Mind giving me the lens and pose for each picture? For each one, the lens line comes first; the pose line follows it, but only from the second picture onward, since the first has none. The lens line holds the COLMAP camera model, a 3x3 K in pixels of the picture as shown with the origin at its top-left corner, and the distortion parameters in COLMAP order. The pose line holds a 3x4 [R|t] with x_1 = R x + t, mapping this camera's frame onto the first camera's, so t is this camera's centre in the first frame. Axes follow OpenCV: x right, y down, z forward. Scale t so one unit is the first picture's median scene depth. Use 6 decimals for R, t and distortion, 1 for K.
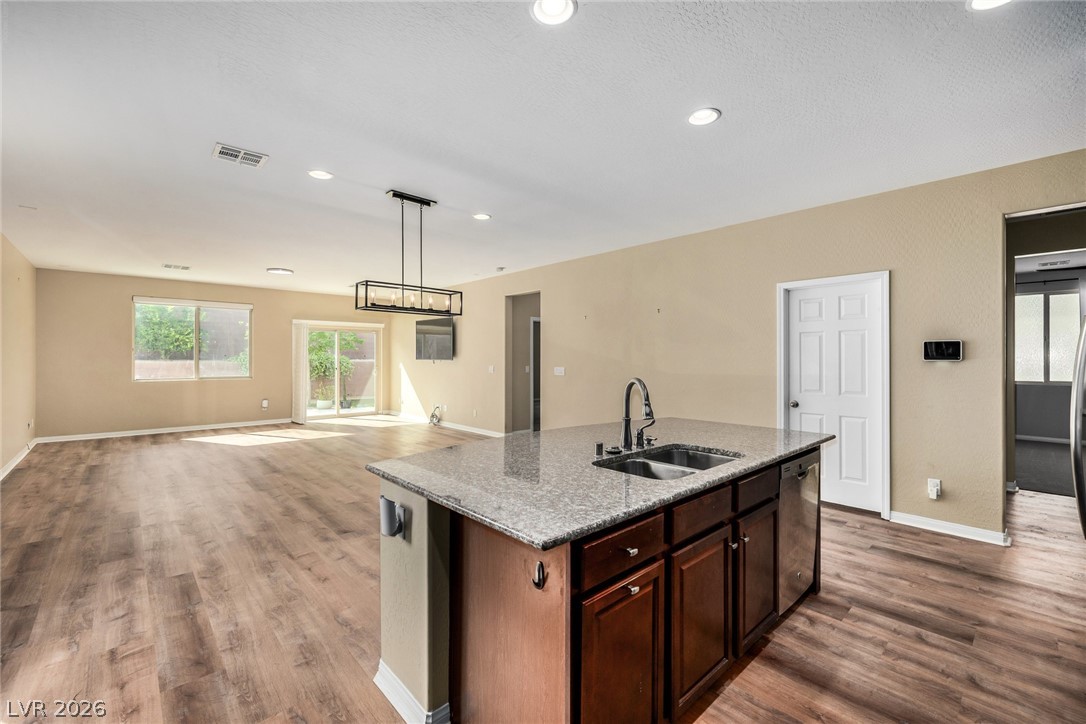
lens RADIAL K [[458.6, 0, 539.6], [0, 458.6, 366.3], [0, 0, 1]] dist [0.001880, -0.001013]
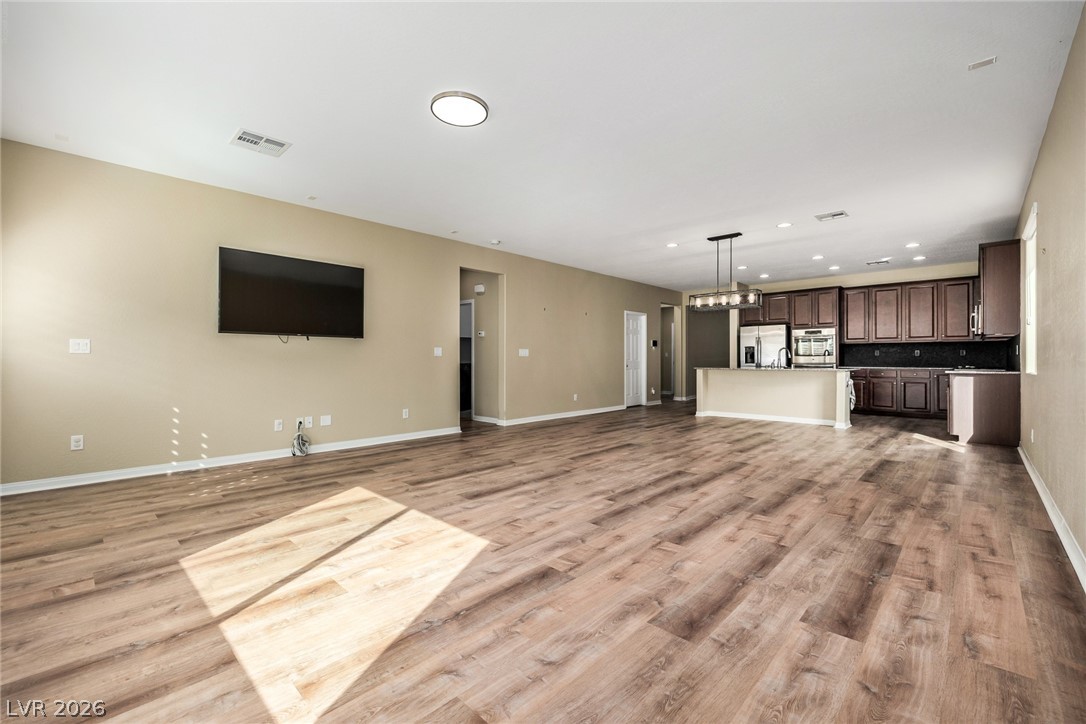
lens RADIAL K [[458.6, 0, 544.4], [0, 458.6, 360.1], [0, 0, 1]] dist [0.001880, -0.001013]
pose [[-0.060034, -0.003523, 0.998190, -2.034184], [0.018383, 0.999820, 0.004634, 0.046316], [-0.998027, 0.018628, -0.059958, 1.885623]]
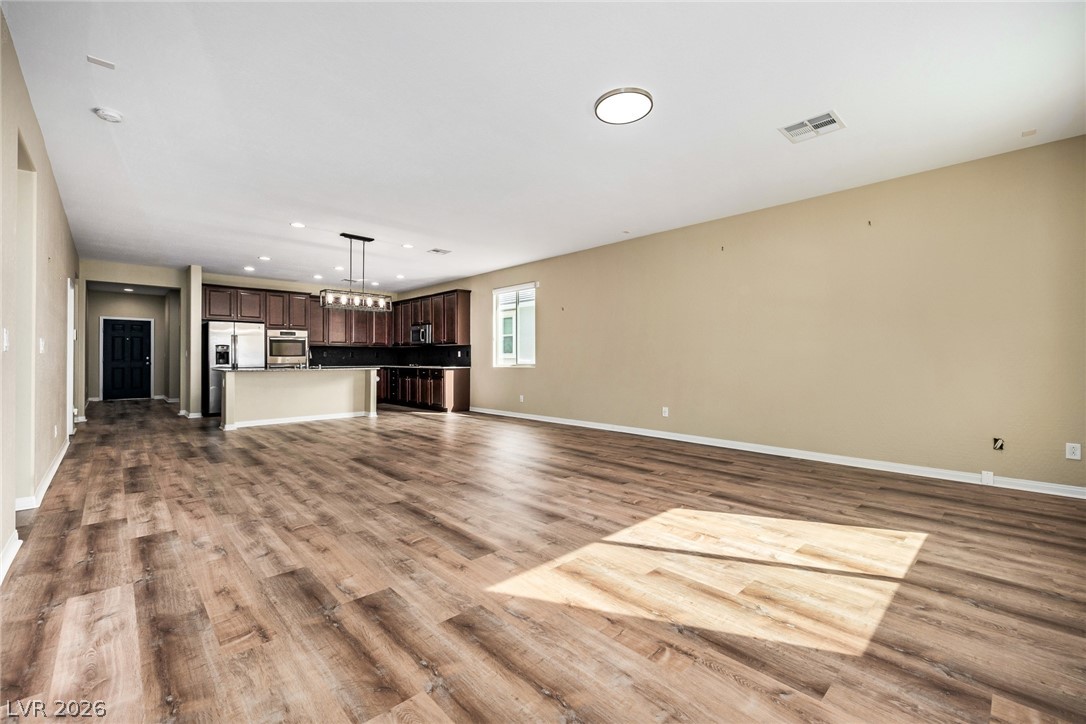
lens RADIAL K [[458.6, 0, 530.0], [0, 458.6, 356.0], [0, 0, 1]] dist [0.001880, -0.001013]
pose [[-0.999988, -0.001403, 0.004635, -0.977488], [-0.001354, 0.999945, 0.010445, 0.031058], [-0.004649, 0.010439, -0.999935, 2.860229]]
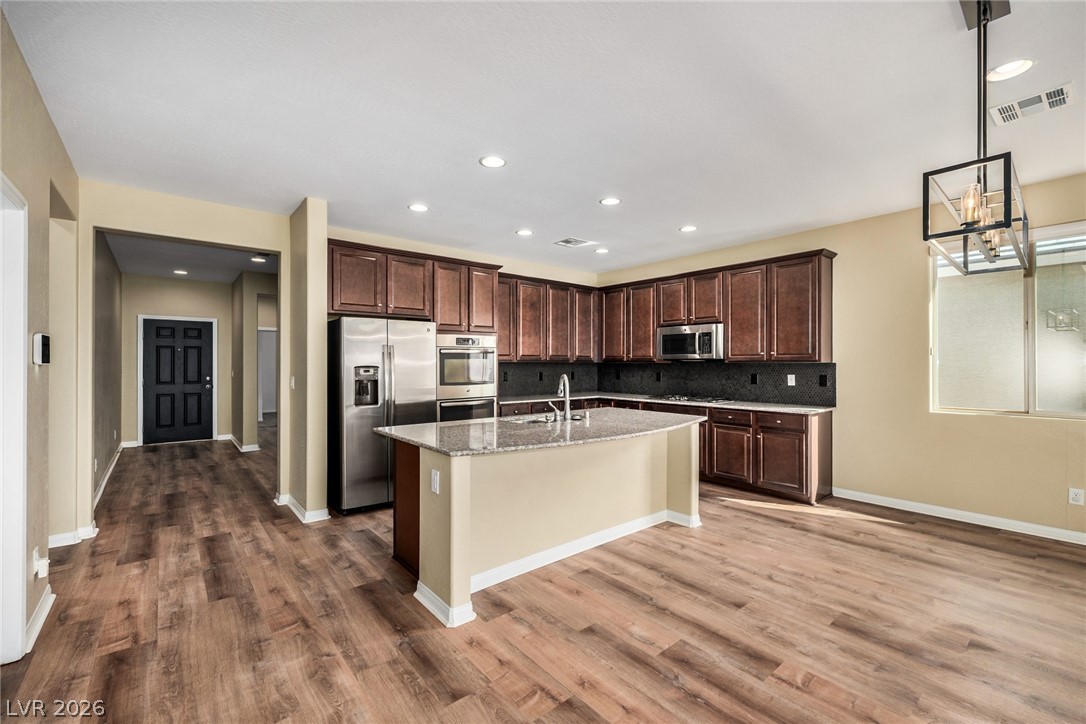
lens RADIAL K [[458.6, 0, 538.7], [0, 458.6, 363.2], [0, 0, 1]] dist [0.001880, -0.001013]
pose [[-0.998272, -0.001506, 0.058747, 0.121817], [-0.000516, 0.999858, 0.016855, -0.025357], [-0.058764, 0.016795, -0.998131, 1.621805]]
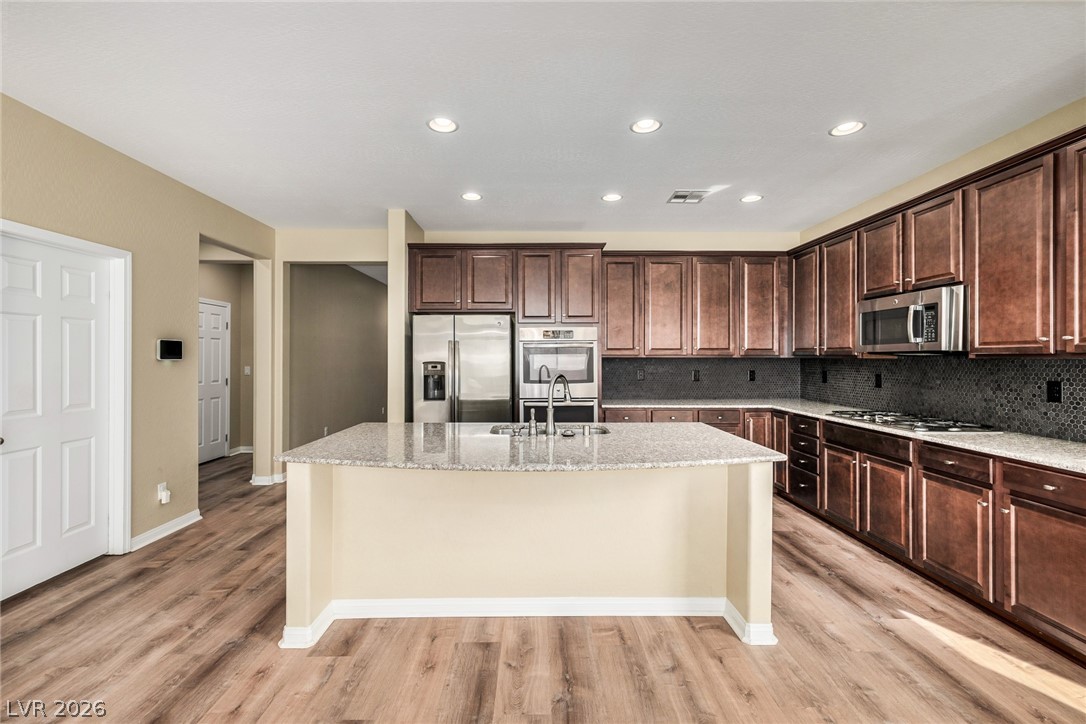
lens RADIAL K [[458.6, 0, 533.7], [0, 458.6, 356.9], [0, 0, 1]] dist [0.001880, -0.001013]
pose [[-0.736573, 0.000675, 0.676358, -0.367254], [0.010422, 0.999892, 0.010352, -0.020594], [-0.676278, 0.014674, -0.736500, 1.196322]]
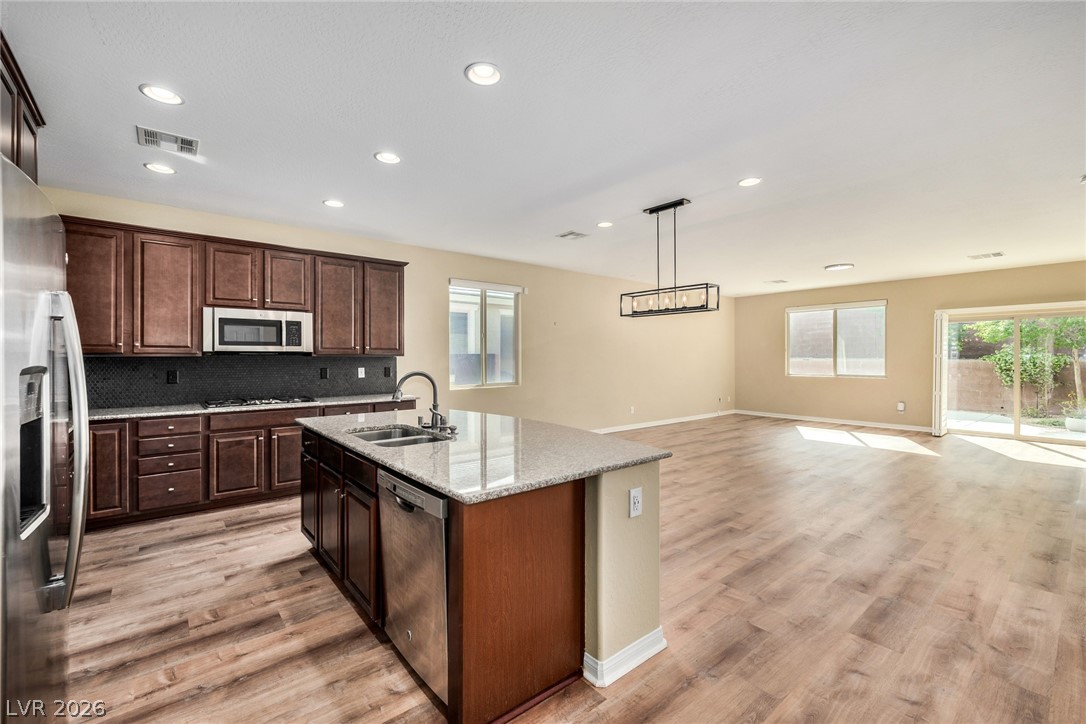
lens RADIAL K [[458.6, 0, 530.7], [0, 458.6, 355.4], [0, 0, 1]] dist [0.001880, -0.001013]
pose [[-0.060686, -0.005356, -0.998143, 0.896001], [-0.016966, 0.999847, -0.004333, -0.010308], [0.998013, 0.016671, -0.060768, 0.837915]]
